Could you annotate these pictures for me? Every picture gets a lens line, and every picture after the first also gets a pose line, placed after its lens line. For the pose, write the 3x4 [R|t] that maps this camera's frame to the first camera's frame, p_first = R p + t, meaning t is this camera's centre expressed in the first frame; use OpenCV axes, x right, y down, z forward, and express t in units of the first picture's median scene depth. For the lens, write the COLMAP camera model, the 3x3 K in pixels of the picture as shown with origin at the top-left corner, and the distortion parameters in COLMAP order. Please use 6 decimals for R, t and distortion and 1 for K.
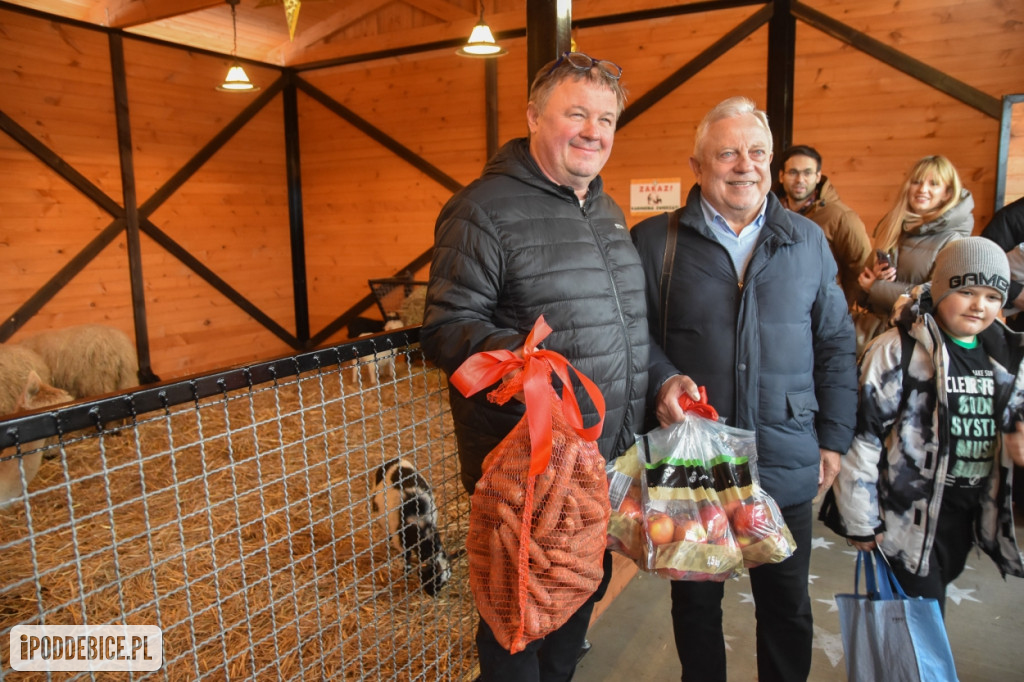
lens RADIAL K [[782.8, 0, 509.3], [0, 782.8, 350.1], [0, 0, 1]] dist [-0.104891, 0.105804]
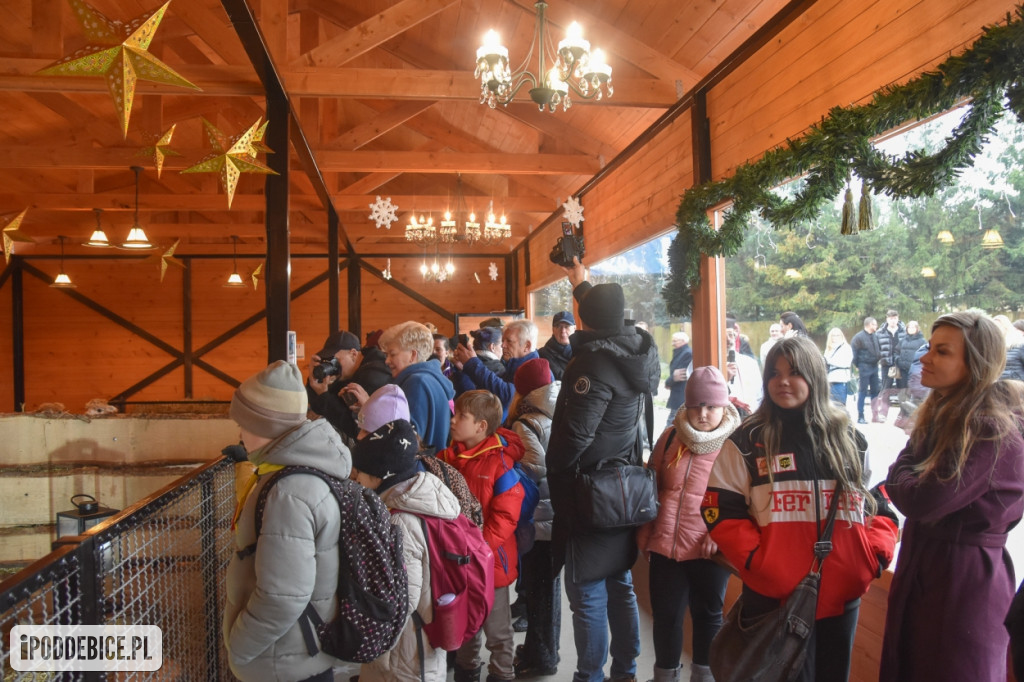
lens RADIAL K [[782.8, 0, 505.3], [0, 782.8, 350.9], [0, 0, 1]] dist [-0.104891, 0.105804]
pose [[0.790965, 0.014823, 0.611682, -0.523935], [0.101552, 0.982661, -0.155129, 0.136648], [-0.603376, 0.184819, 0.775745, -0.722381]]
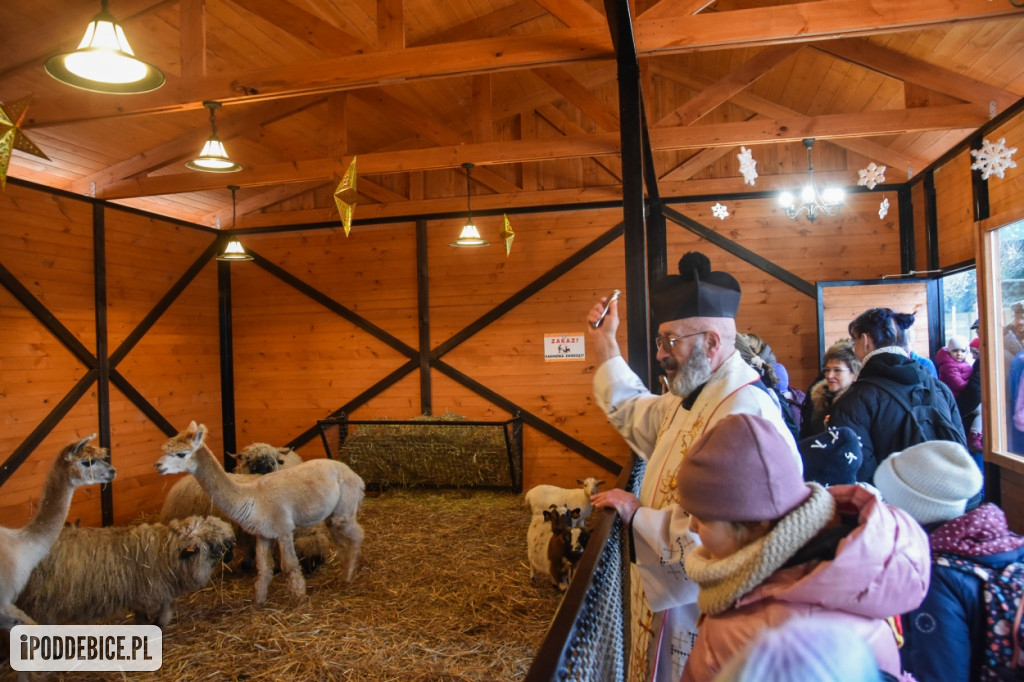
lens RADIAL K [[782.8, 0, 510.0], [0, 782.8, 343.0], [0, 0, 1]] dist [-0.104891, 0.105804]
pose [[0.959592, -0.006831, 0.281314, -0.247636], [0.057189, 0.983576, -0.171192, 0.008389], [-0.275524, 0.180363, 0.944222, -0.171667]]
